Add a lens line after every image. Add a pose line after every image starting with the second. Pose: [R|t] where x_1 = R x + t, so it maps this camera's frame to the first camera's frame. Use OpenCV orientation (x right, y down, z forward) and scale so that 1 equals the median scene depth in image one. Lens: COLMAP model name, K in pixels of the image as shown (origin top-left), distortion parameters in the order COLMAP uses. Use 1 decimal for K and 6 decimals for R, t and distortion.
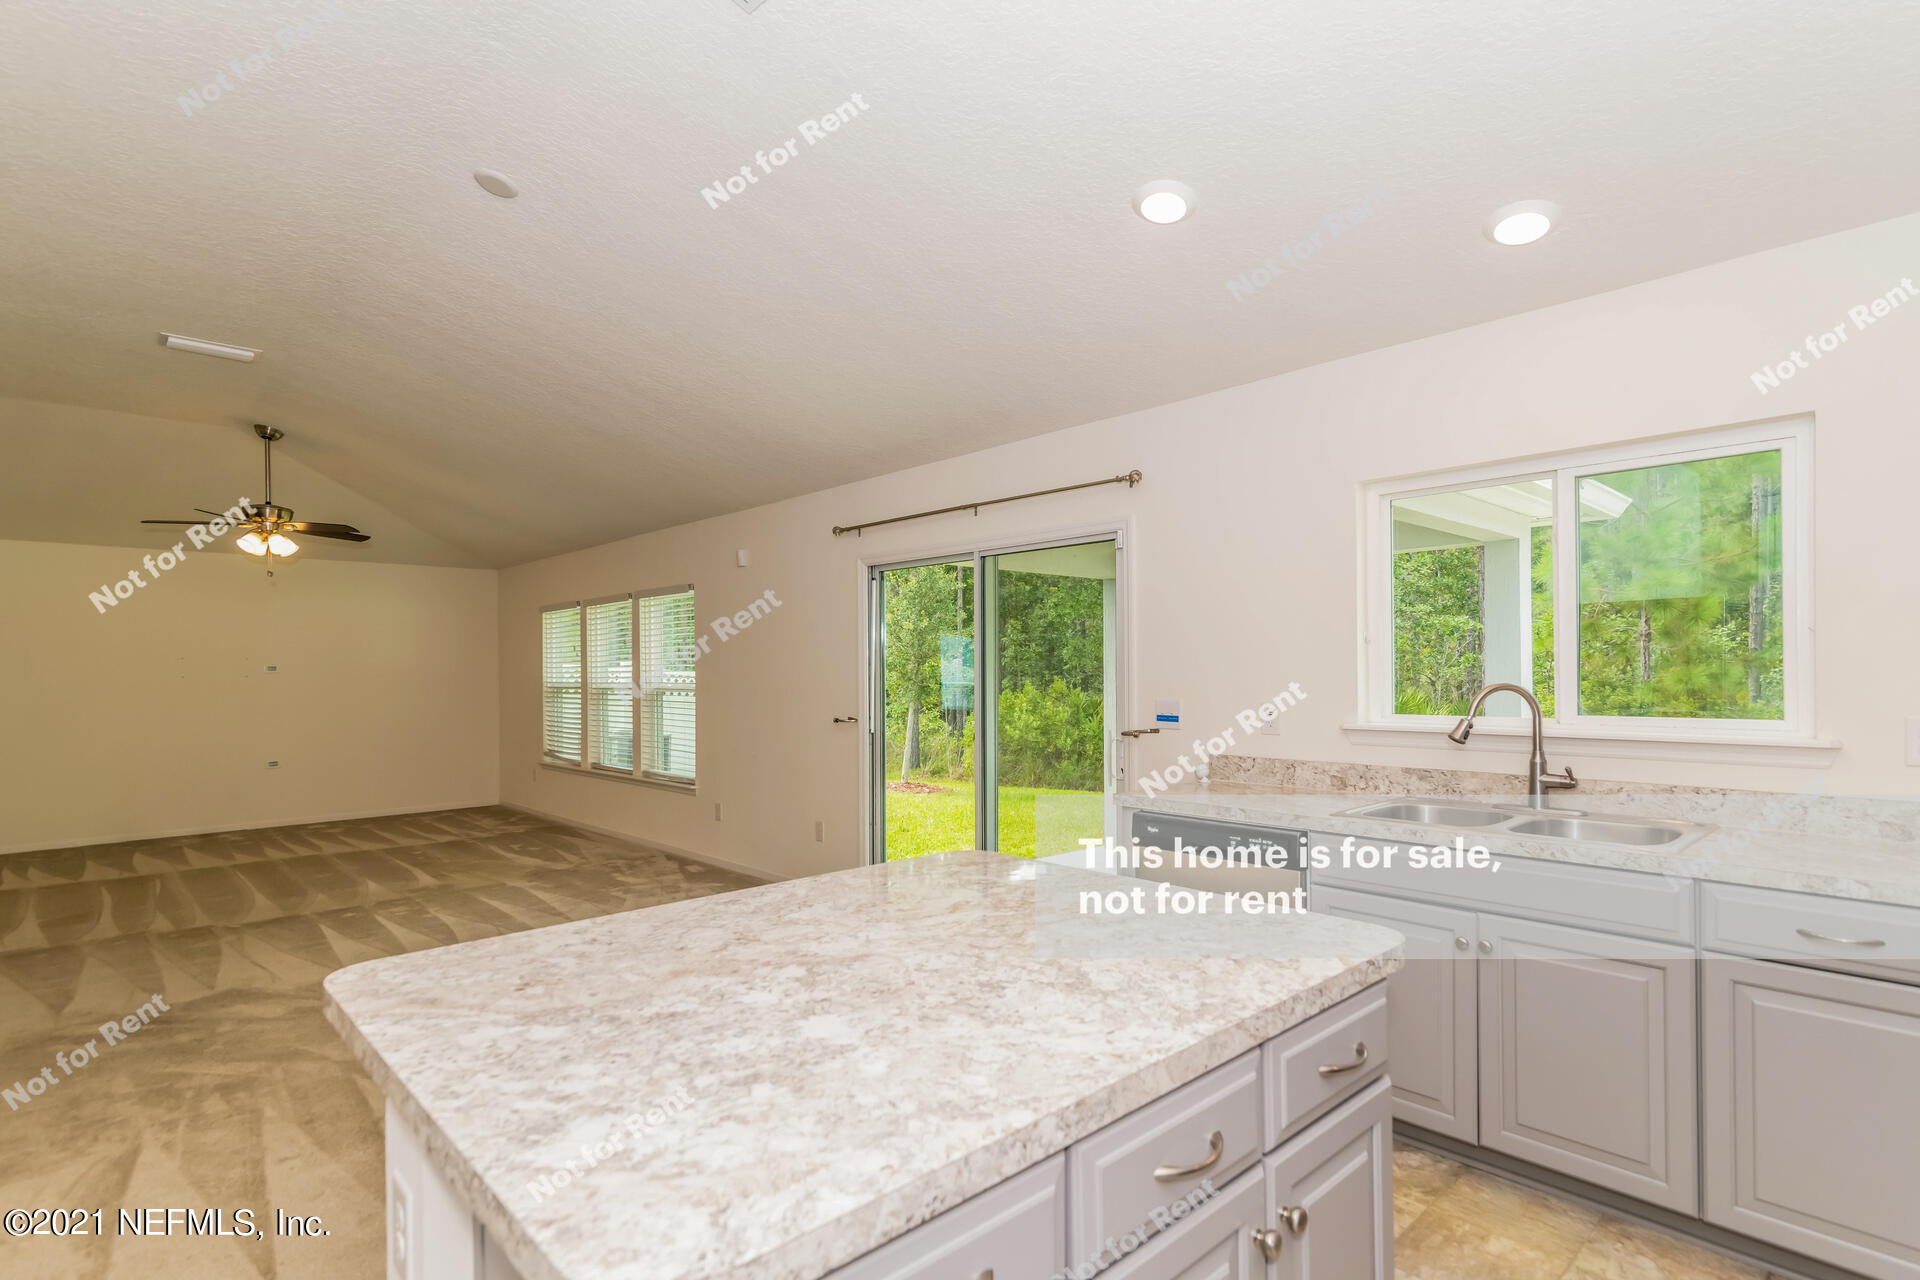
lens RADIAL K [[948.7, 0, 959.2], [0, 948.7, 672.0], [0, 0, 1]] dist [0.015123, -0.000521]
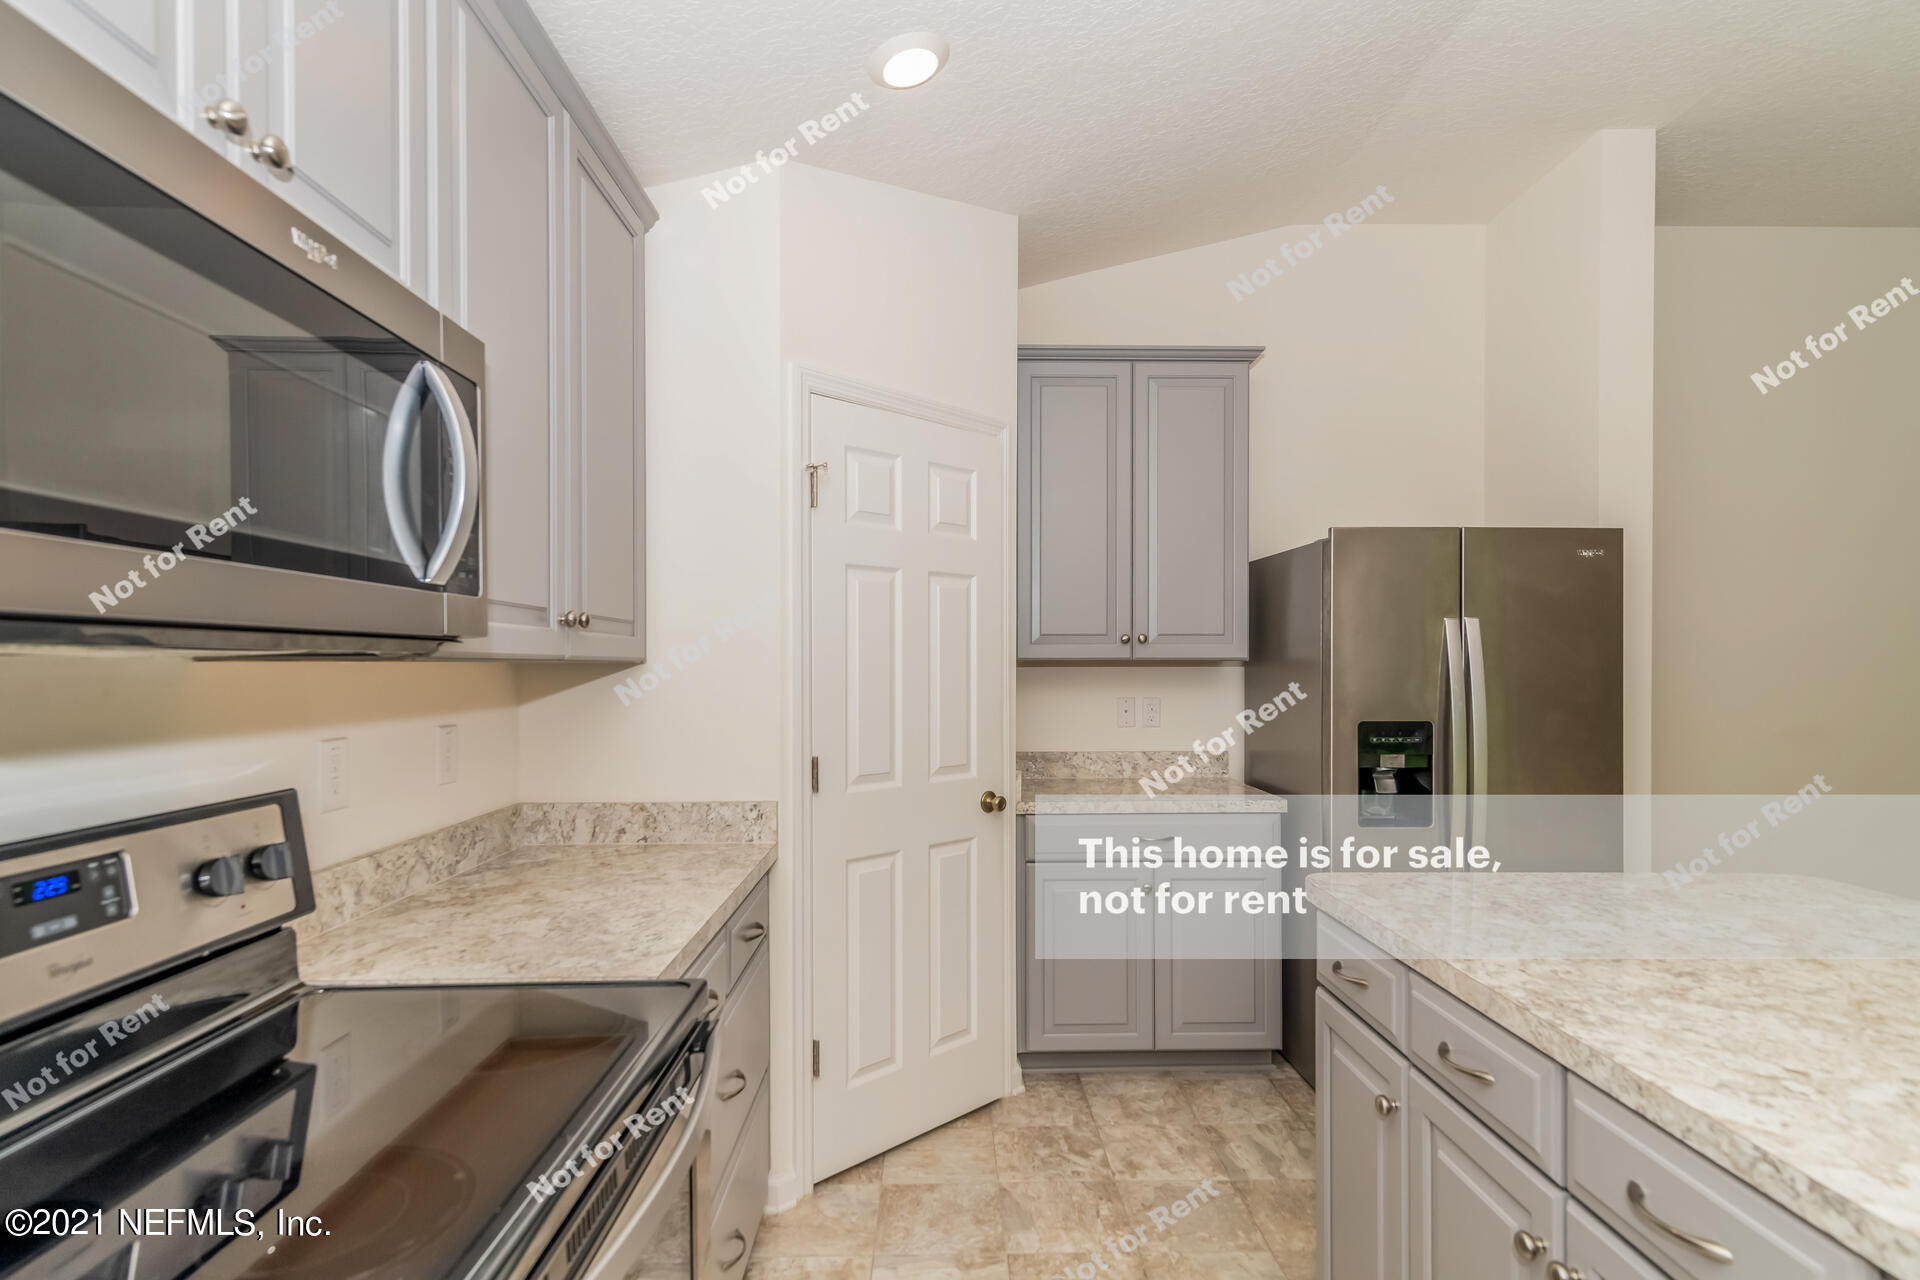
lens RADIAL K [[970.0, 0, 958.7], [0, 970.0, 663.9], [0, 0, 1]] dist [0.009495, -0.000324]
pose [[-0.665811, 0.008891, -0.746067, 0.669831], [0.005568, 0.999960, 0.006947, -0.006554], [0.746099, 0.000471, -0.665834, 0.563304]]
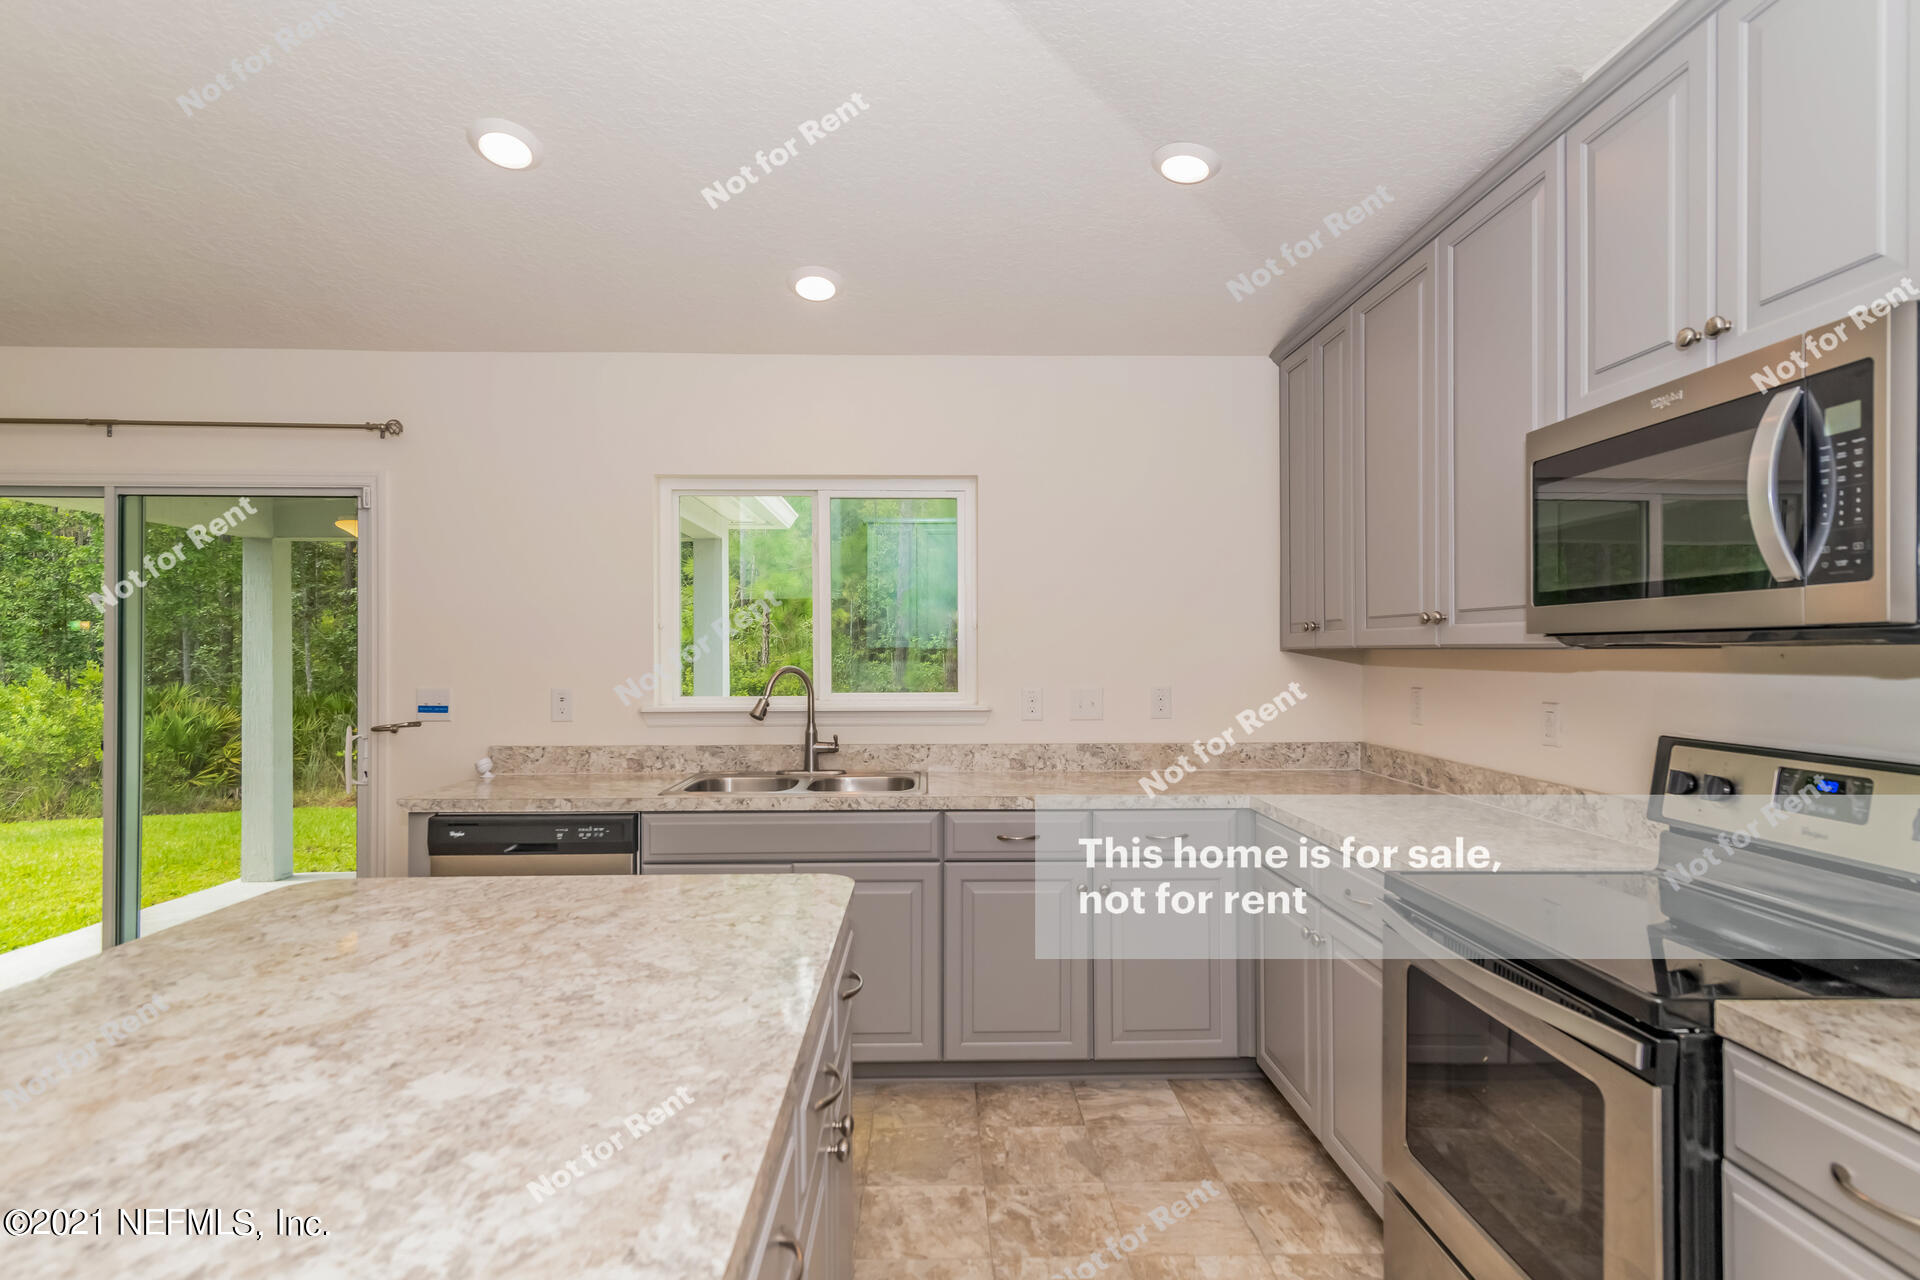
lens RADIAL K [[990.9, 0, 956.2], [0, 990.9, 647.9], [0, 0, 1]] dist [0.013086, -0.001843]
pose [[0.663460, 0.009542, 0.748151, -0.223983], [-0.002765, 0.999943, -0.010302, 0.000508], [-0.748207, 0.004767, 0.663449, 0.042756]]
